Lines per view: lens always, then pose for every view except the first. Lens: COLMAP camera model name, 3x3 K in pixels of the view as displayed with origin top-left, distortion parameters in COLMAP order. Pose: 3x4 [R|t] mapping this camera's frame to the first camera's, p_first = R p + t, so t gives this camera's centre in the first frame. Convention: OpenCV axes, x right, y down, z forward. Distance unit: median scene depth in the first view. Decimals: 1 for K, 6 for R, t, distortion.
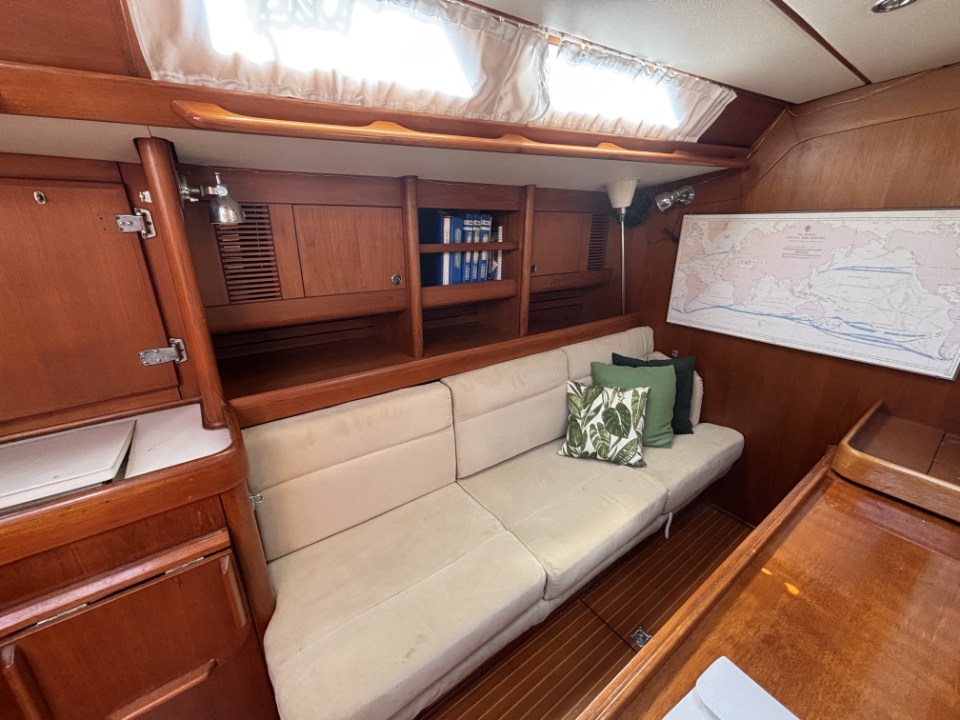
lens RADIAL K [[386.1, 0, 482.3], [0, 386.1, 362.1], [0, 0, 1]] dist [0.000870, 0.000908]
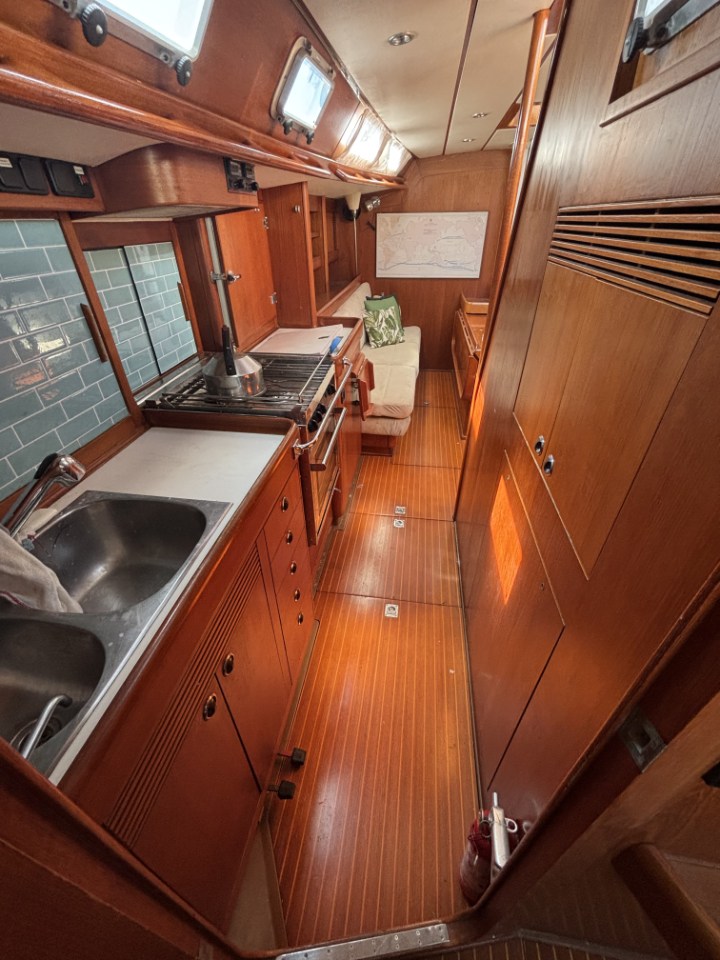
lens RADIAL K [[386.1, 0, 357.5], [0, 386.1, 474.6], [0, 0, 1]] dist [0.000870, 0.000908]
pose [[0.699294, -0.408045, 0.586930, -1.329059], [0.254401, 0.909376, 0.329112, 0.157089], [-0.668033, -0.080831, 0.739729, -0.509150]]
